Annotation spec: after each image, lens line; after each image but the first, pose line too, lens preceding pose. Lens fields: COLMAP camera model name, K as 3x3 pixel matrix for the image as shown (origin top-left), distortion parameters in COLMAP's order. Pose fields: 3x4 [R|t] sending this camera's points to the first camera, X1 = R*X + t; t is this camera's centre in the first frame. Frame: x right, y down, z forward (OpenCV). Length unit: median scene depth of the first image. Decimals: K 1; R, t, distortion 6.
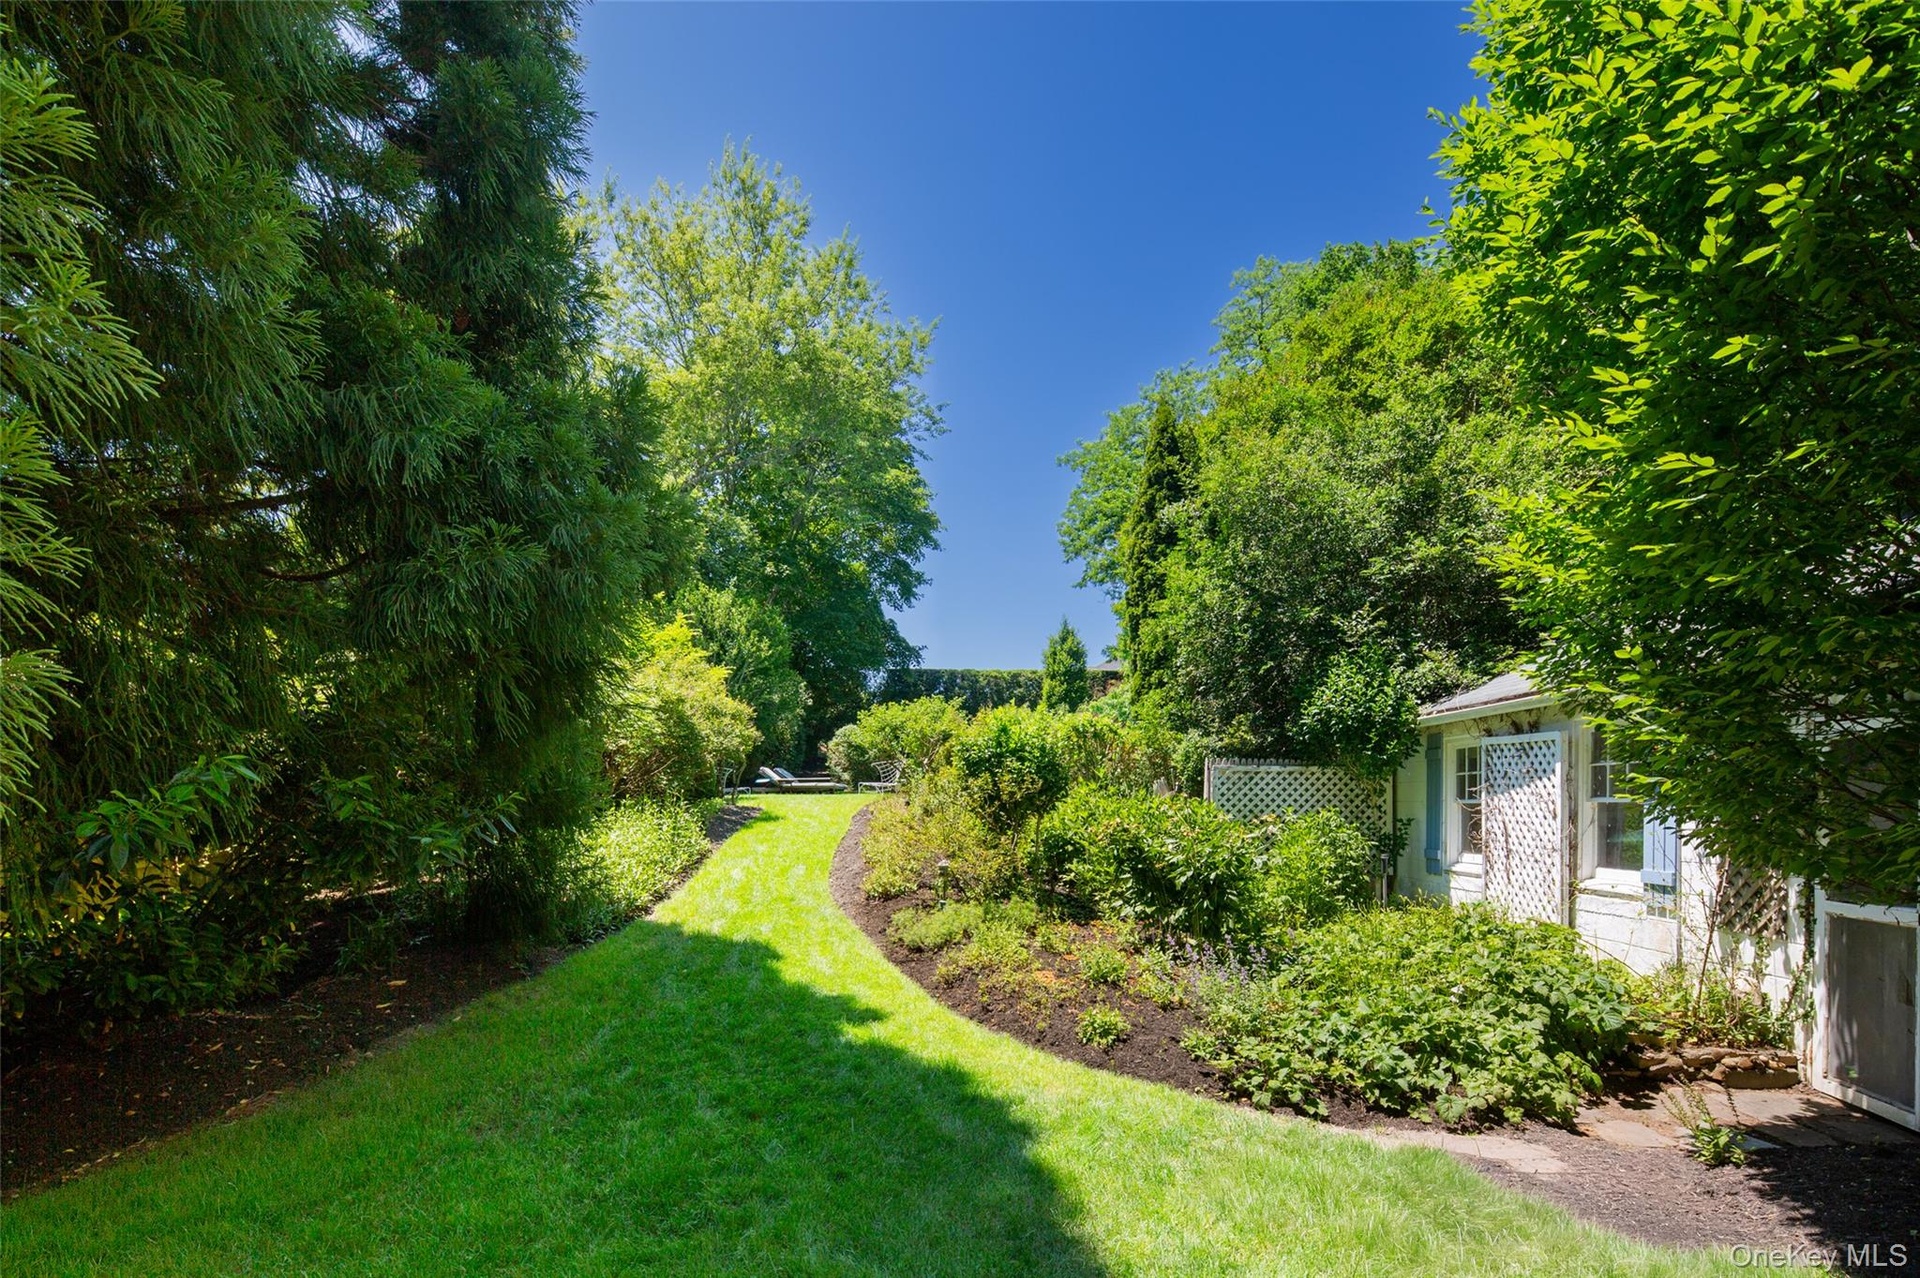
lens RADIAL K [[926.7, 0, 966.3], [0, 926.7, 807.5], [0, 0, 1]] dist [0.003817, -0.000295]
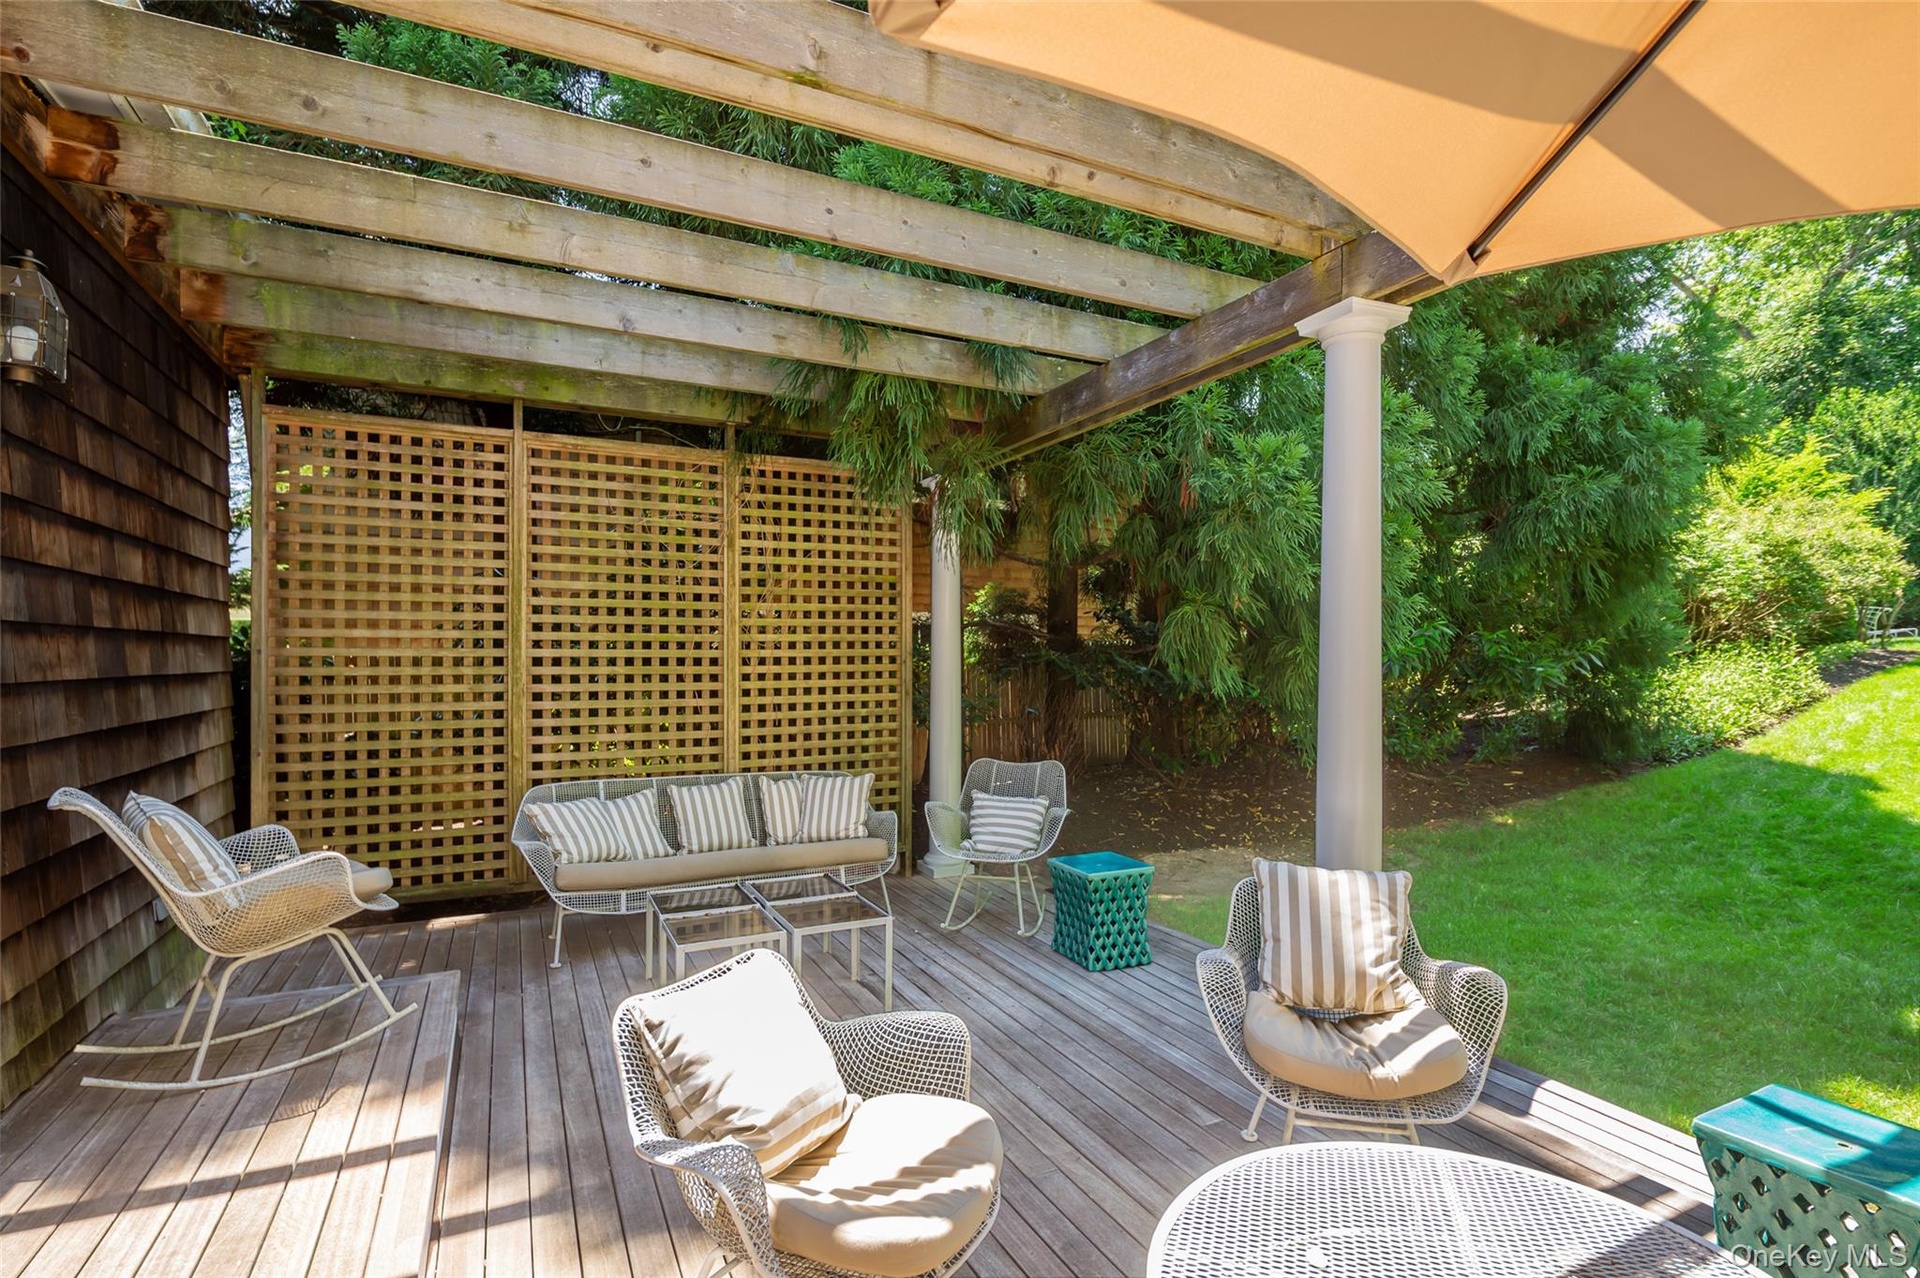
lens RADIAL K [[929.5, 0, 964.7], [0, 929.5, 660.1], [0, 0, 1]] dist [-0.002001, -0.000725]
pose [[0.481236, -0.002623, -0.876587, 0.183991], [0.003886, 0.999992, -0.000859, 0.009434], [0.876582, -0.002993, 0.481242, -0.342367]]
